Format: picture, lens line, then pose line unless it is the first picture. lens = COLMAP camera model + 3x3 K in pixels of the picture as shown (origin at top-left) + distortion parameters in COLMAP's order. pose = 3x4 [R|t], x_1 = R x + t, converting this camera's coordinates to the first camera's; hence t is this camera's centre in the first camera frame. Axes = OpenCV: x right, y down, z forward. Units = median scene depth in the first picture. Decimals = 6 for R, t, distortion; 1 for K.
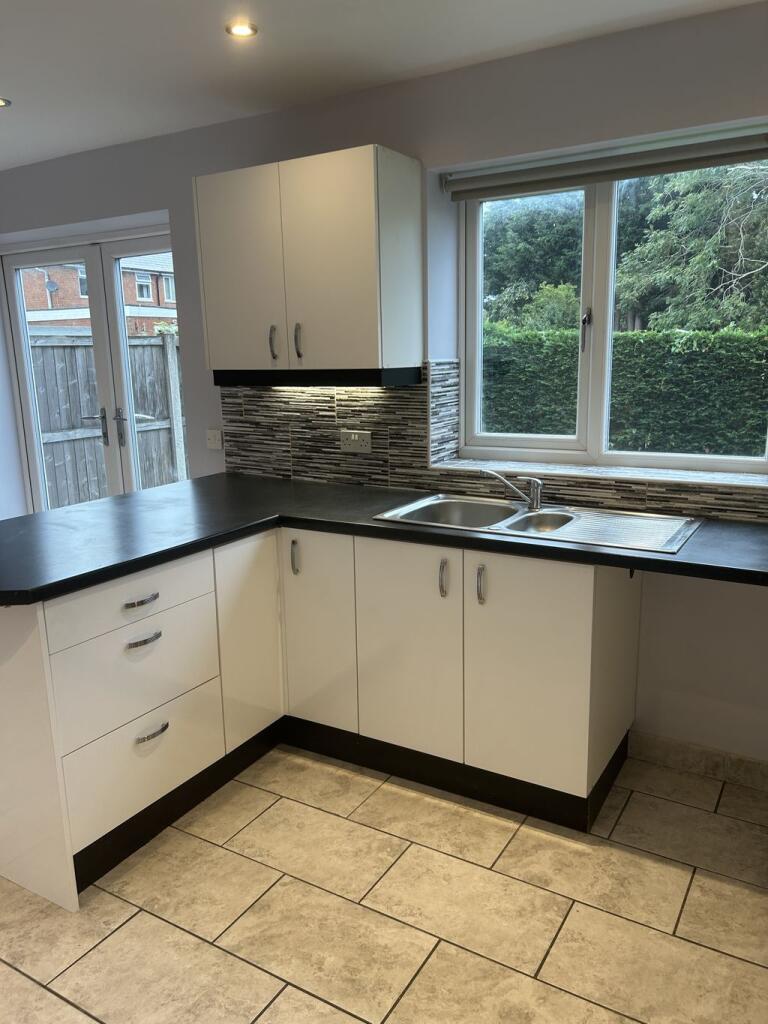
lens RADIAL K [[770.4, 0, 391.4], [0, 770.4, 519.0], [0, 0, 1]] dist [0.047066, -0.043530]
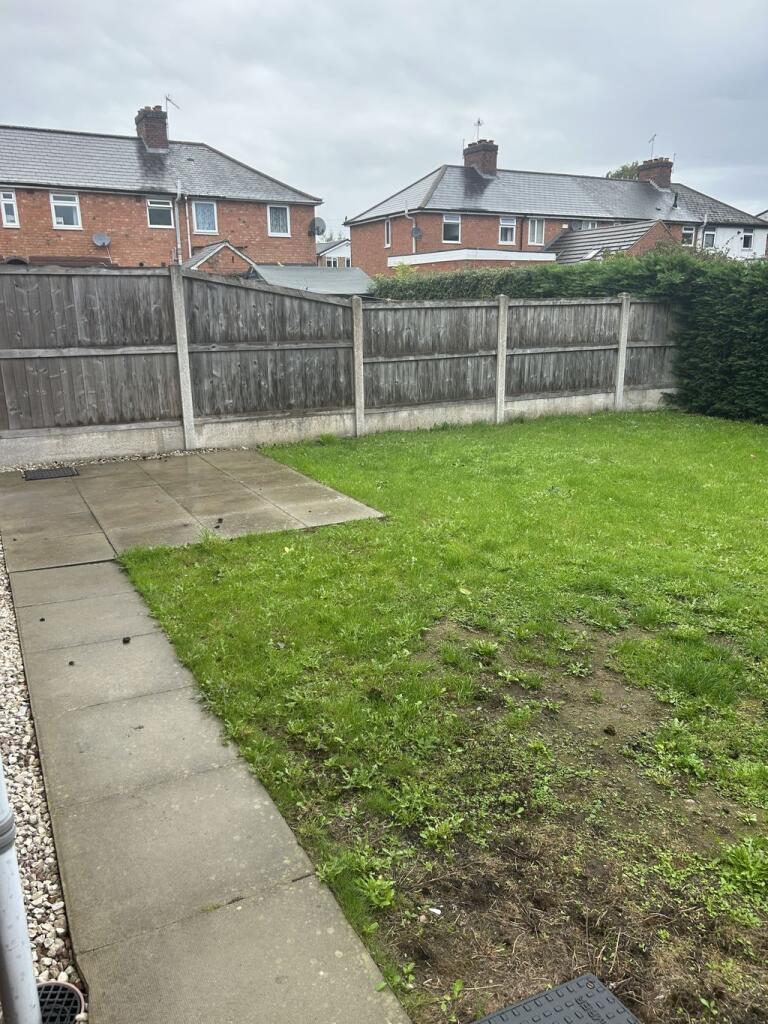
lens RADIAL K [[770.4, 0, 385.0], [0, 770.4, 510.1], [0, 0, 1]] dist [0.047066, -0.043530]
pose [[0.850756, 0.150081, -0.503676, 0.336139], [-0.122677, 0.988594, 0.087360, -0.018668], [0.511042, -0.012533, 0.859464, 0.128240]]
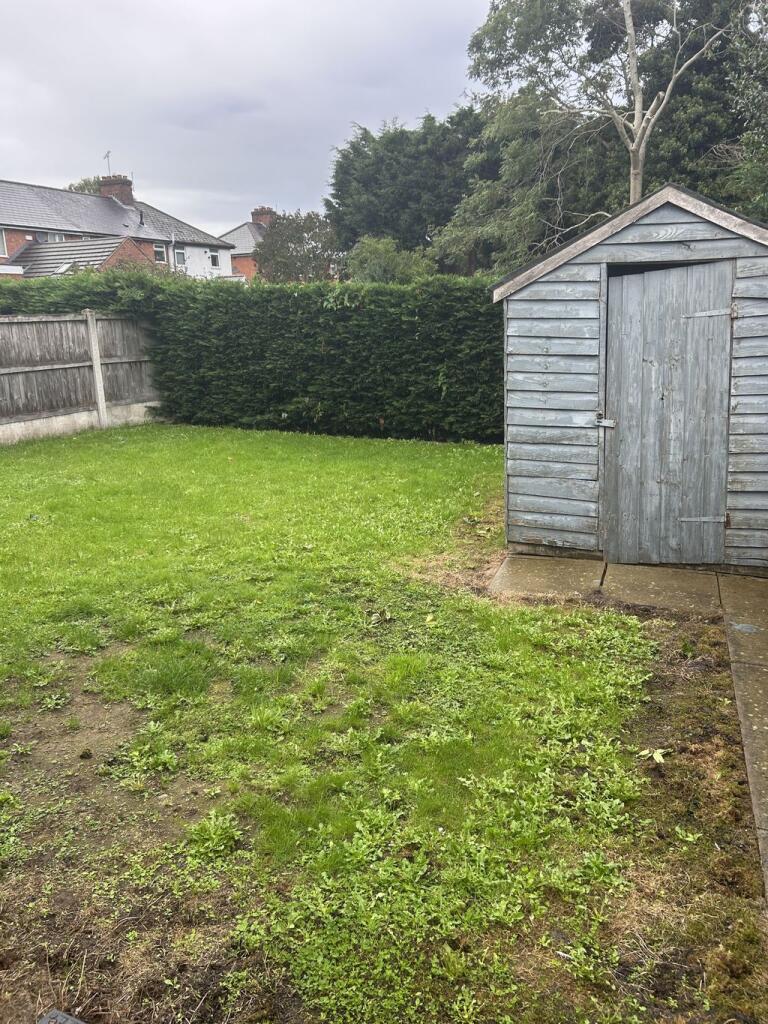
lens RADIAL K [[770.4, 0, 386.9], [0, 770.4, 511.4], [0, 0, 1]] dist [0.047066, -0.043530]
pose [[0.997905, -0.016606, 0.062526, 0.362681], [0.014257, 0.999183, 0.037819, -0.020547], [-0.063103, -0.036848, 0.997327, 0.129855]]
